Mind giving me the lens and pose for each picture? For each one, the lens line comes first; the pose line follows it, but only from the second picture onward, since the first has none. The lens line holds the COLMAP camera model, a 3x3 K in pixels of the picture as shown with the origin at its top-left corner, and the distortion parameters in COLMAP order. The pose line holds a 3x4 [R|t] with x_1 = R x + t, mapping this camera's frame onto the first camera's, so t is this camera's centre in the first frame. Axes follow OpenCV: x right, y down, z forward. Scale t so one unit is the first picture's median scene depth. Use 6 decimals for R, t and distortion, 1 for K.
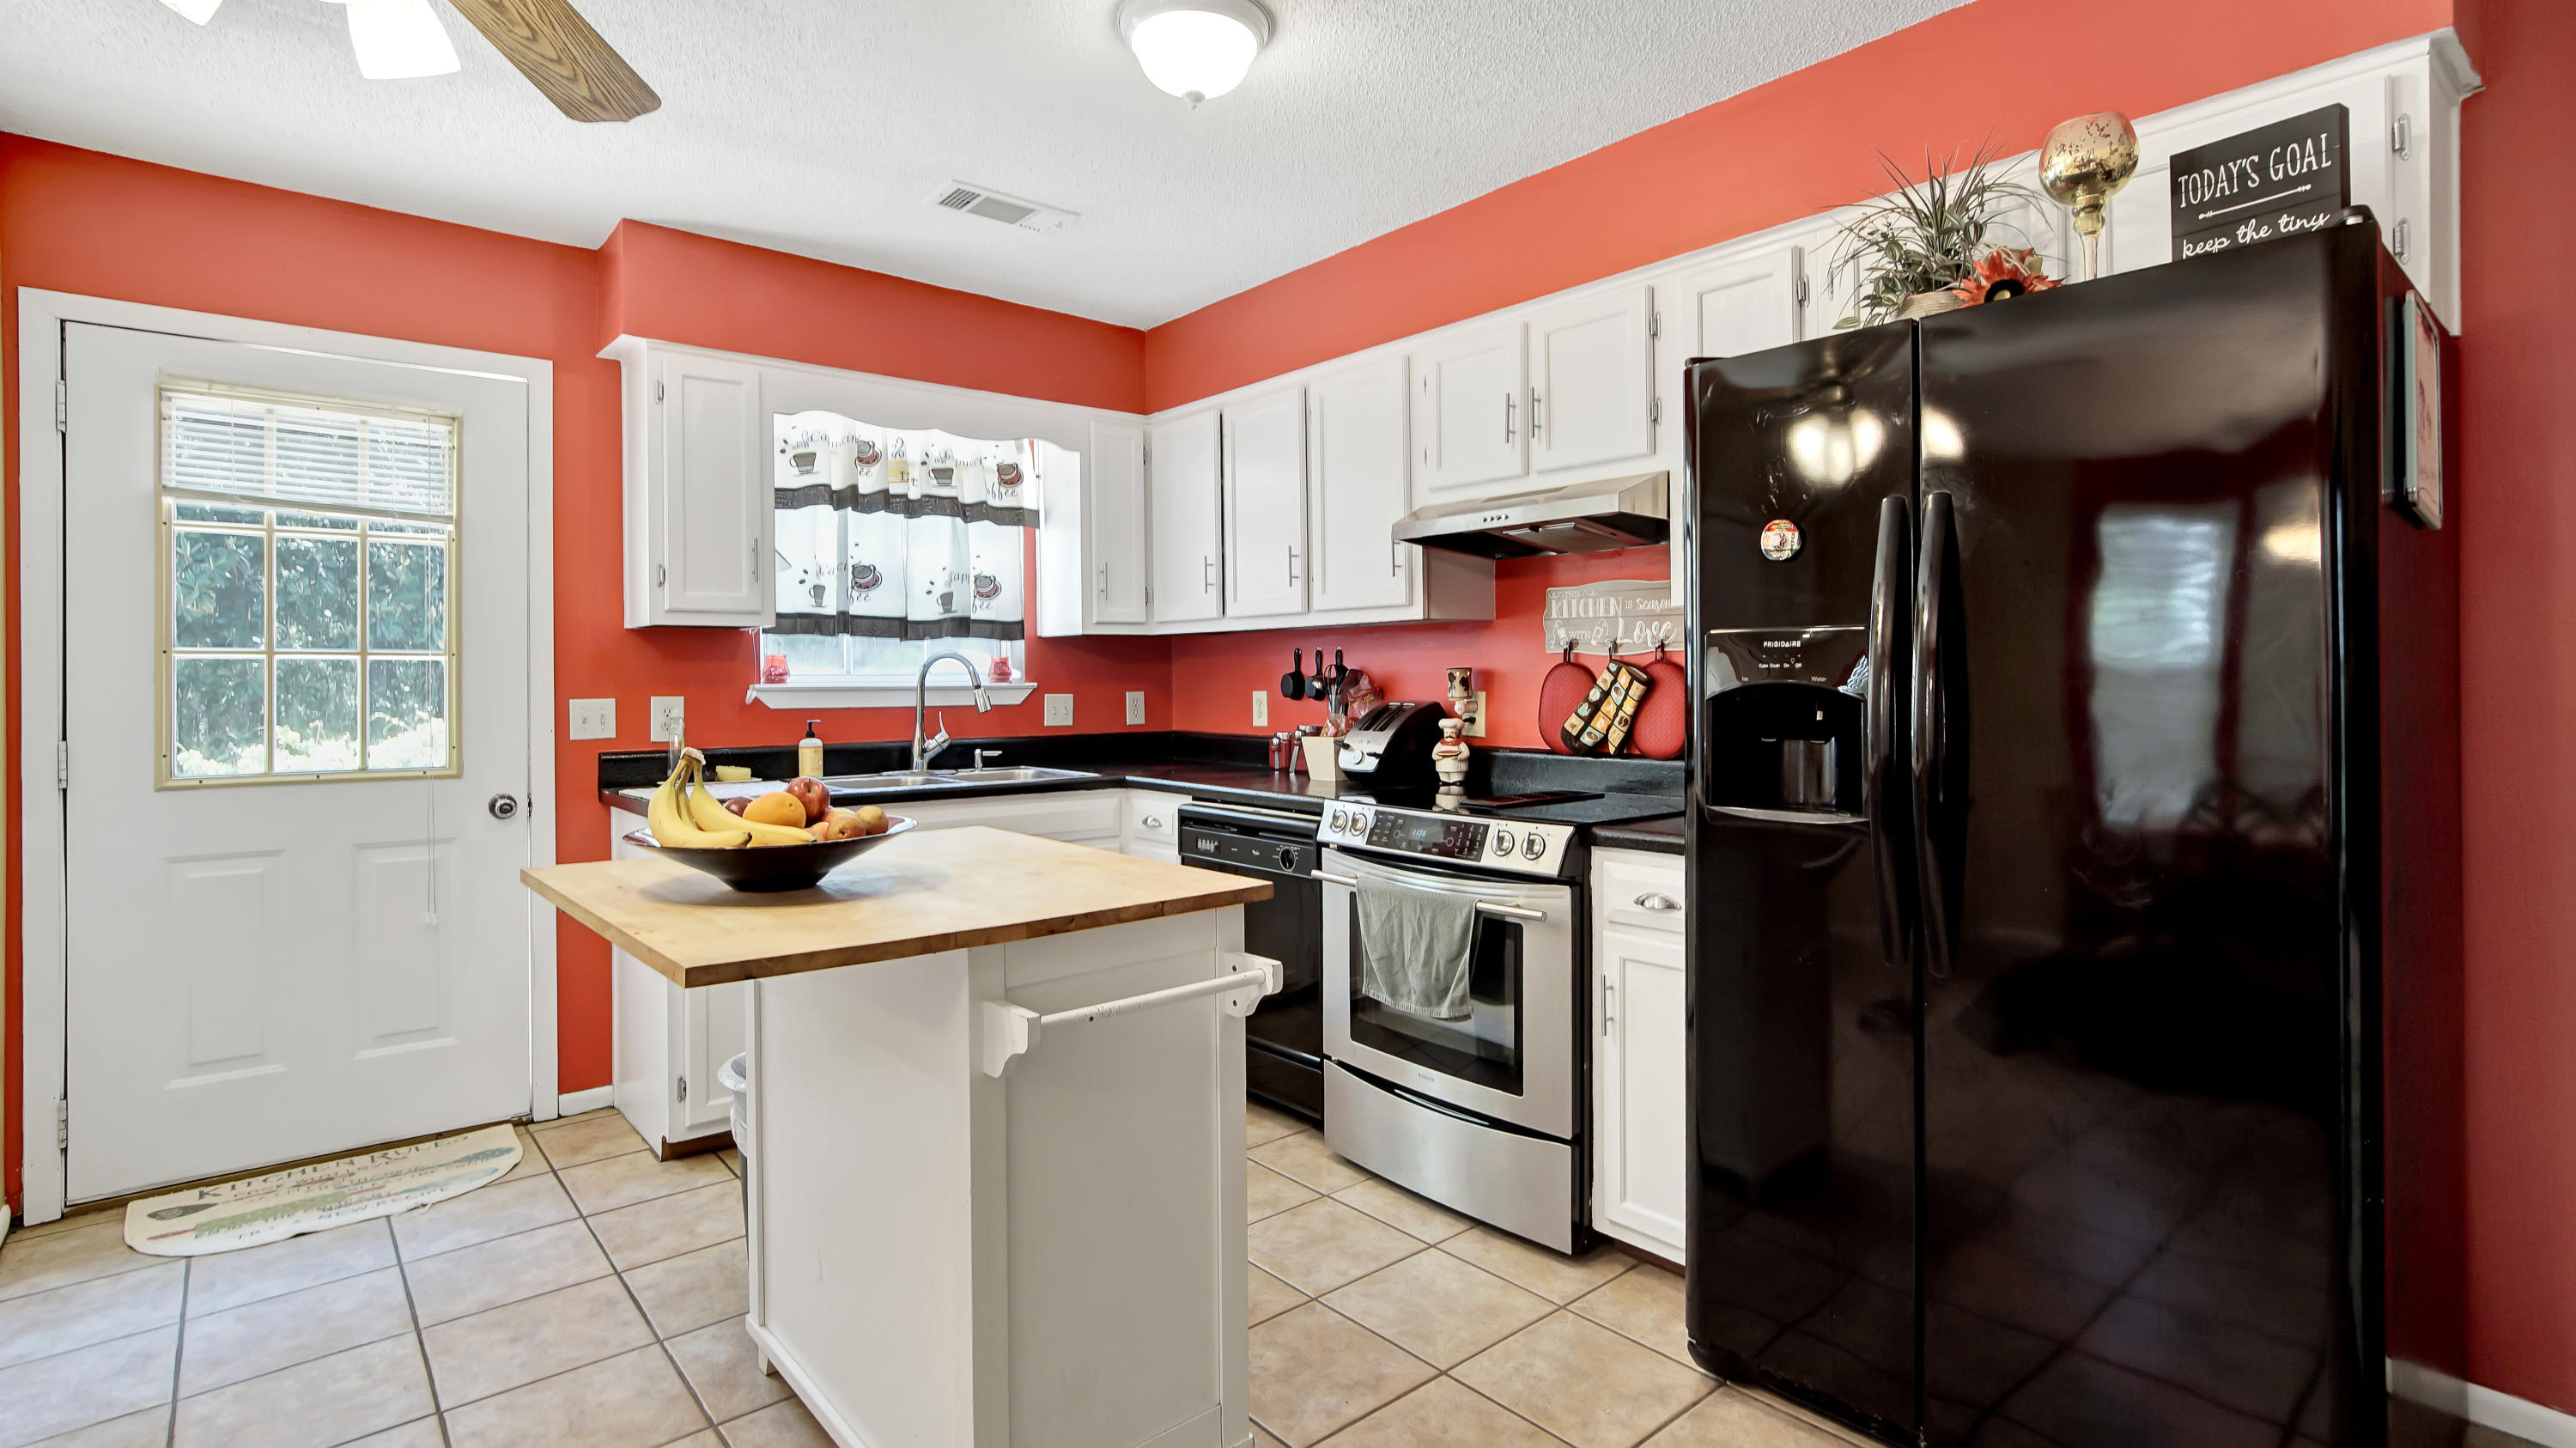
lens RADIAL K [[1217.6, 0, 1280.8], [0, 1217.6, 677.7], [0, 0, 1]] dist [0.000140, 0.000909]
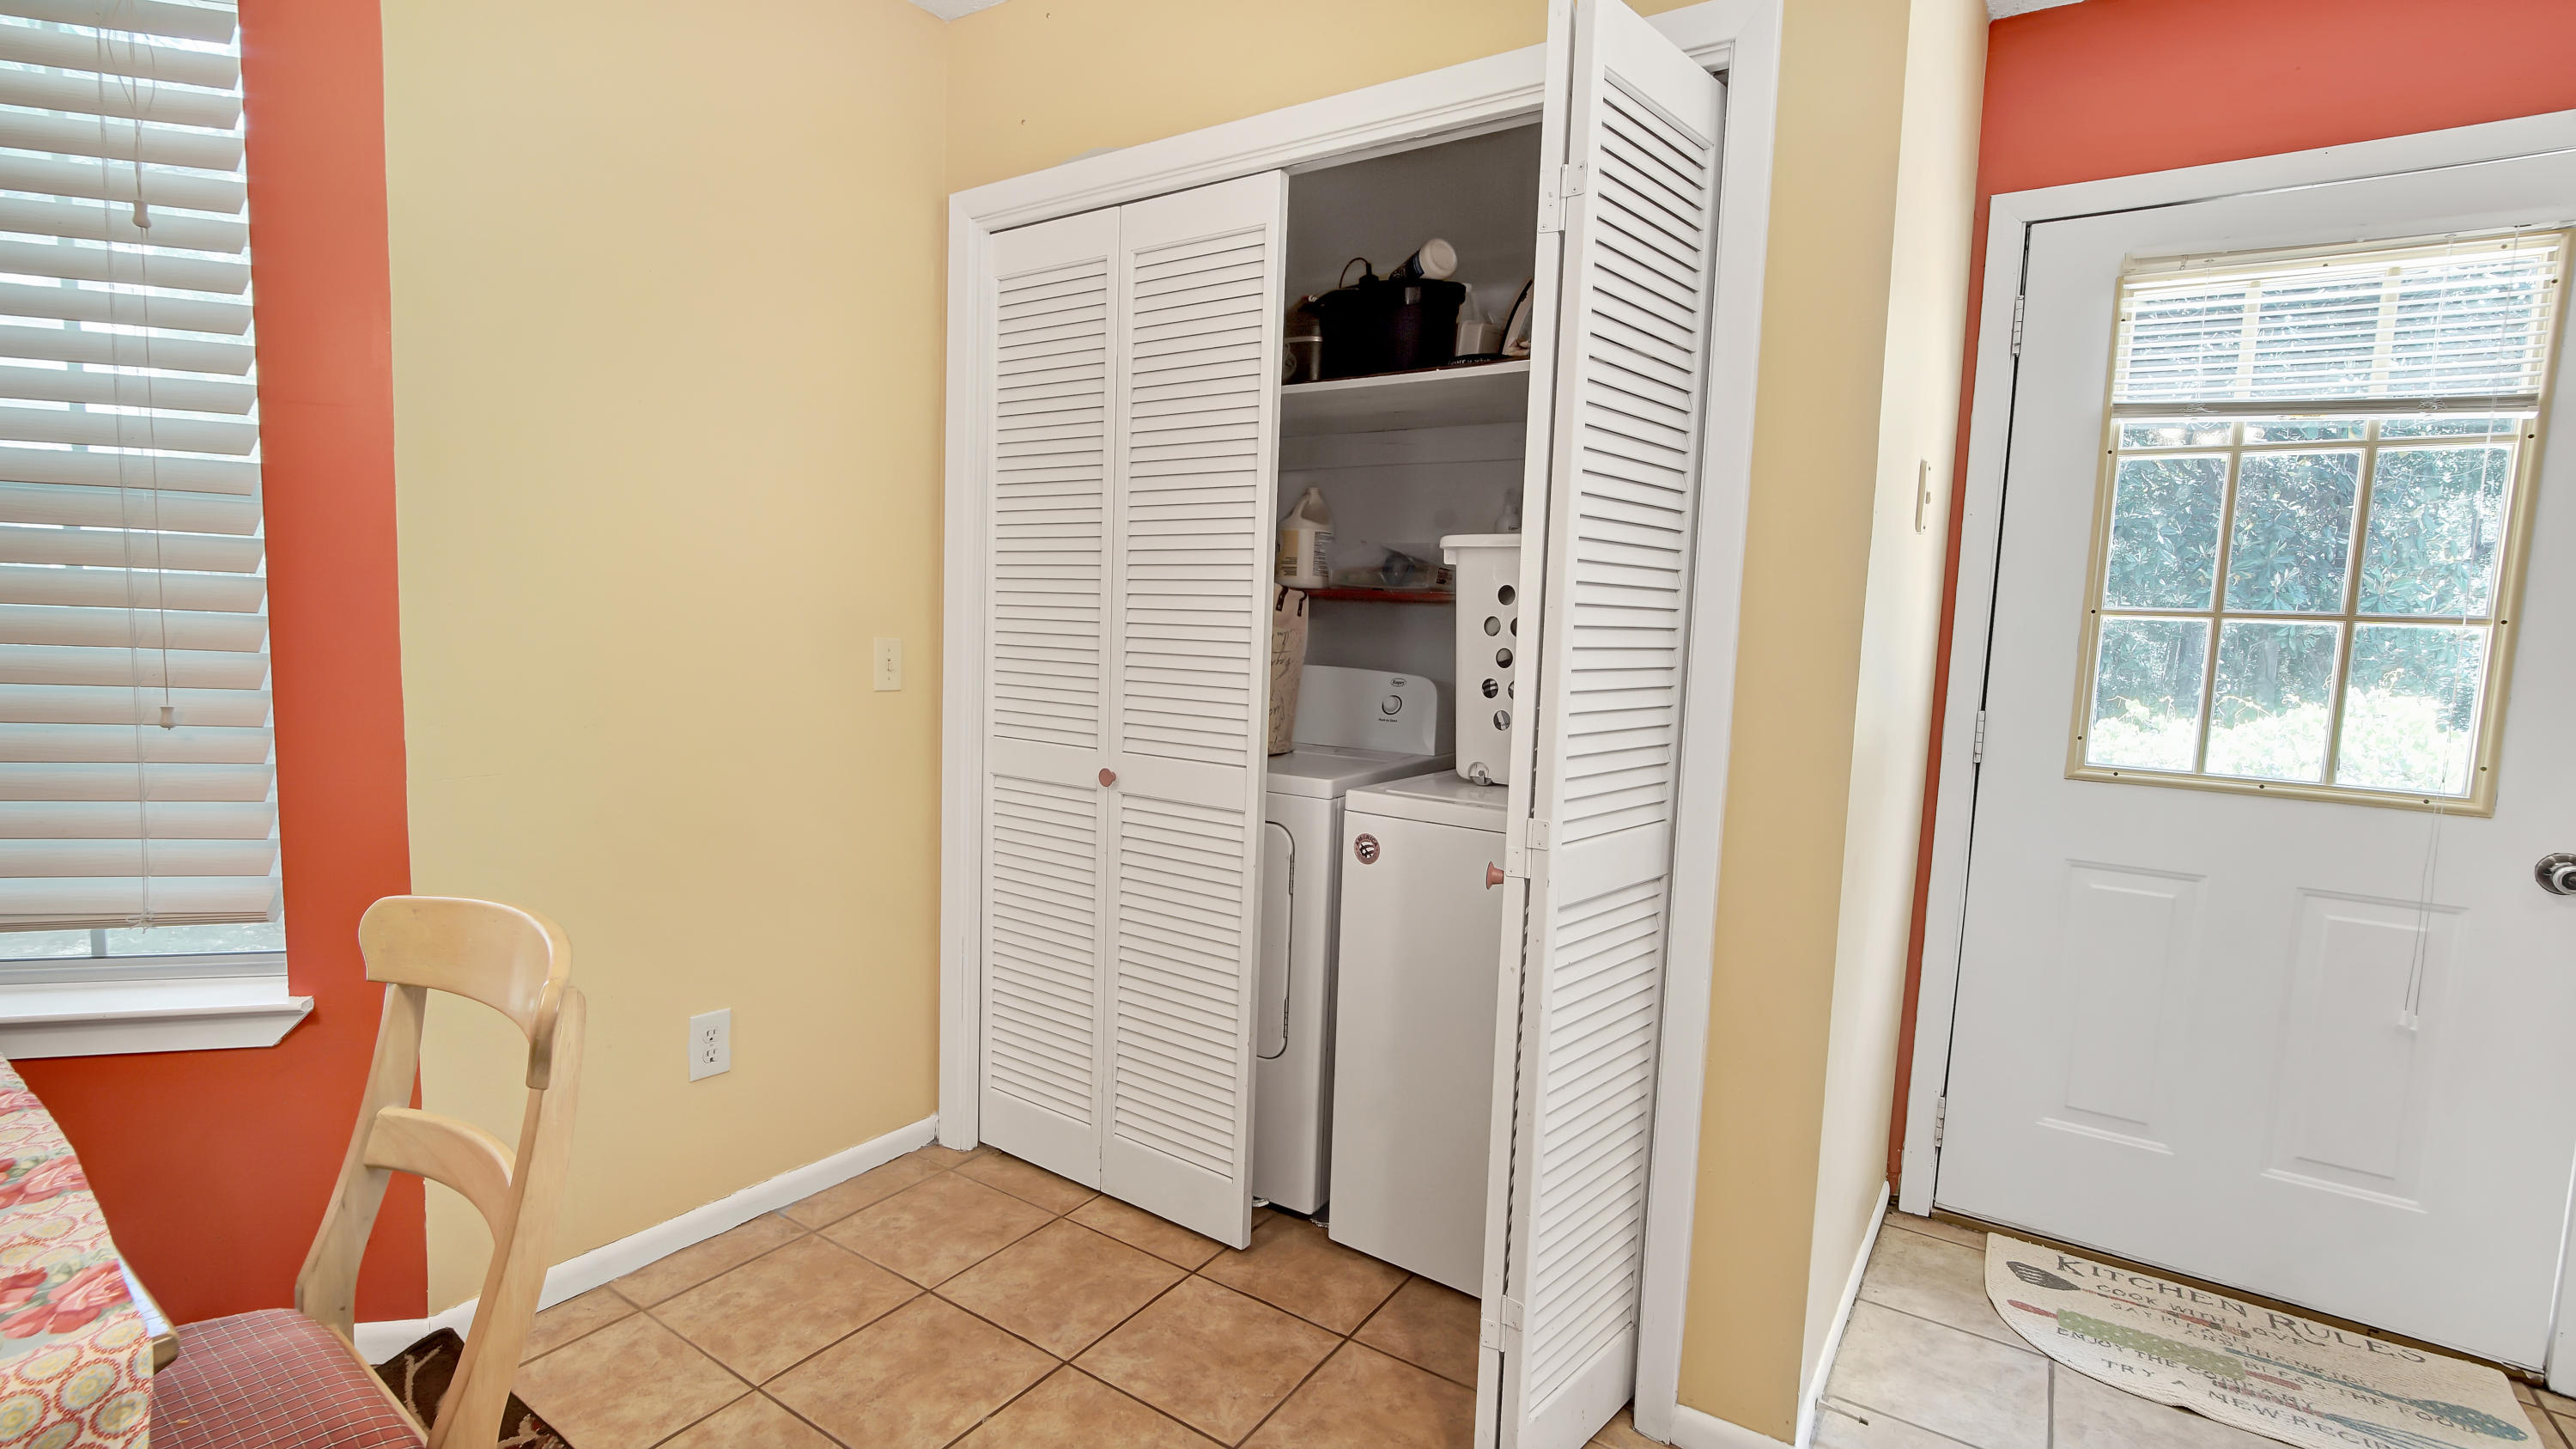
lens RADIAL K [[1154.9, 0, 1288.2], [0, 1154.9, 736.4], [0, 0, 1]] dist [-0.031904, 0.015934]
pose [[0.269191, 0.112525, -0.956491, -0.276958], [-0.037759, 0.993620, 0.106267, 0.001185], [0.962346, 0.007510, 0.271723, 0.235448]]
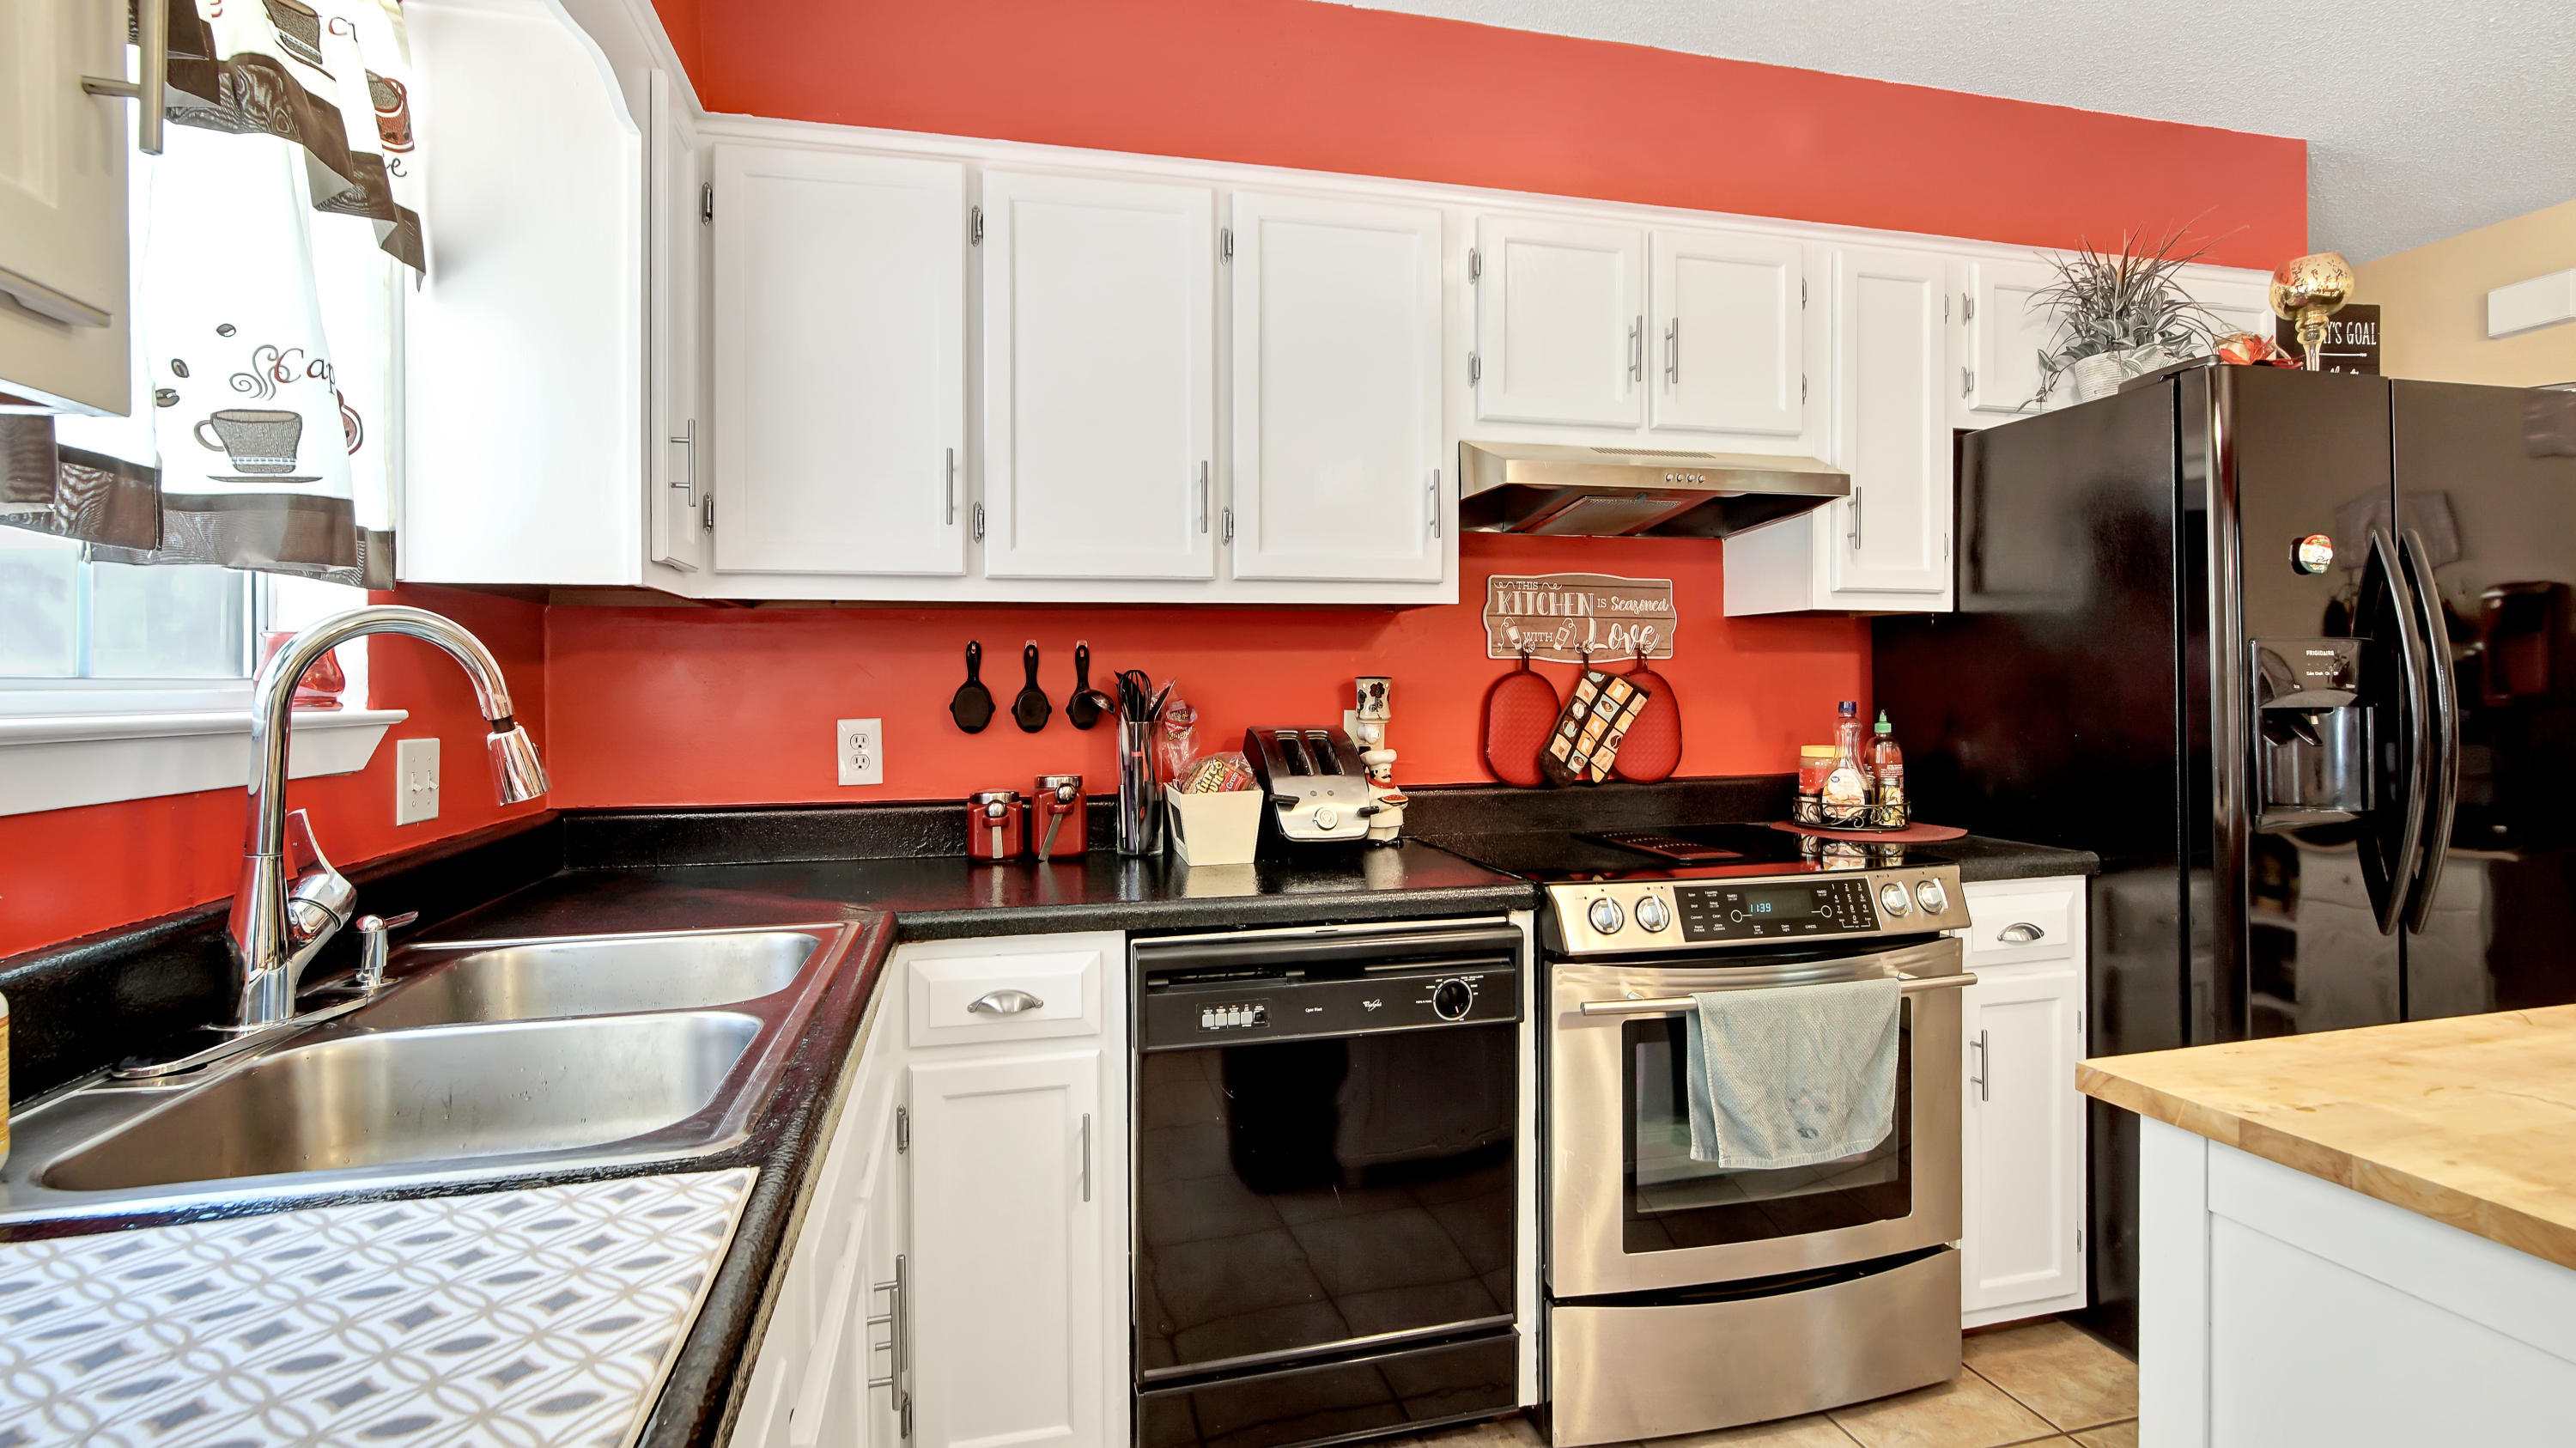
lens RADIAL K [[1190.1, 0, 1287.9], [0, 1190.1, 699.3], [0, 0, 1]] dist [-0.010060, -0.000285]
pose [[0.437792, -0.006495, 0.899053, -0.511586], [0.005852, 0.999973, 0.004374, 0.001496], [-0.899057, 0.003347, 0.437819, 0.773251]]
